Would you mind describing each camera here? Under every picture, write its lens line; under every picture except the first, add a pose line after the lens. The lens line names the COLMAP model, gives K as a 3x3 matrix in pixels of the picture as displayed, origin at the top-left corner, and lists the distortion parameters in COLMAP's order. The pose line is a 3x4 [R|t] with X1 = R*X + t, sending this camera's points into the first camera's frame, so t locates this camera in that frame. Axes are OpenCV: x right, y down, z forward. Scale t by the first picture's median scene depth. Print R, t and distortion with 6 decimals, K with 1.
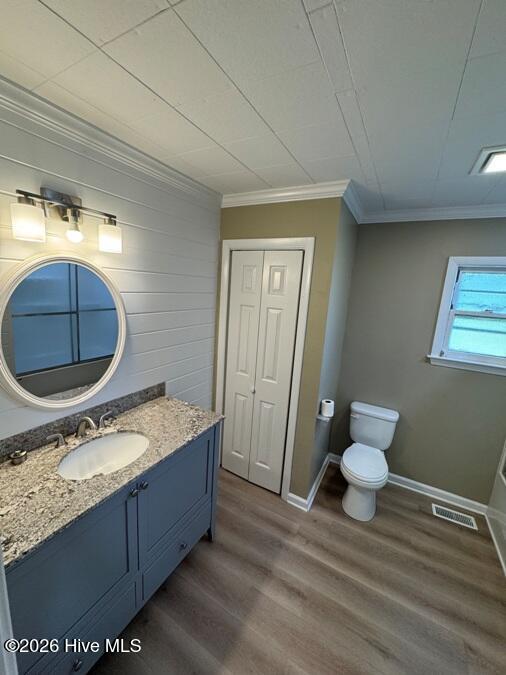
lens RADIAL K [[269.6, 0, 254.9], [0, 269.6, 333.6], [0, 0, 1]] dist [0.001748, 0.000870]
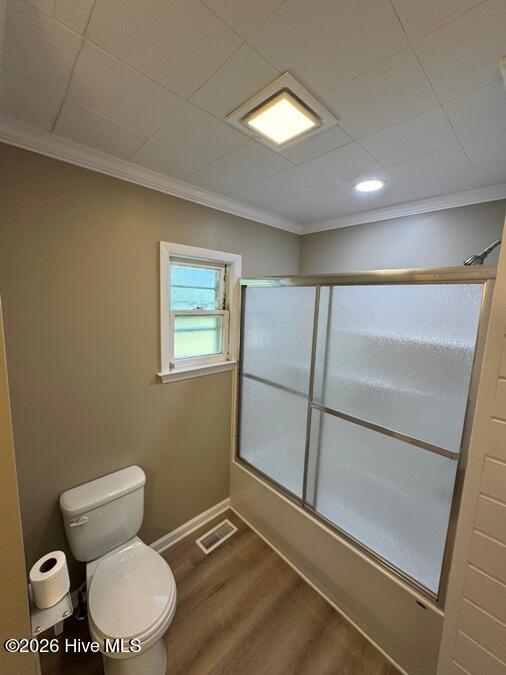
lens RADIAL K [[269.6, 0, 254.3], [0, 269.6, 335.7], [0, 0, 1]] dist [0.001748, 0.000870]
pose [[0.294763, -0.183238, 0.937837, 0.044296], [0.154108, 0.977711, 0.142592, -0.090978], [-0.943062, 0.102497, 0.316431, 0.528377]]
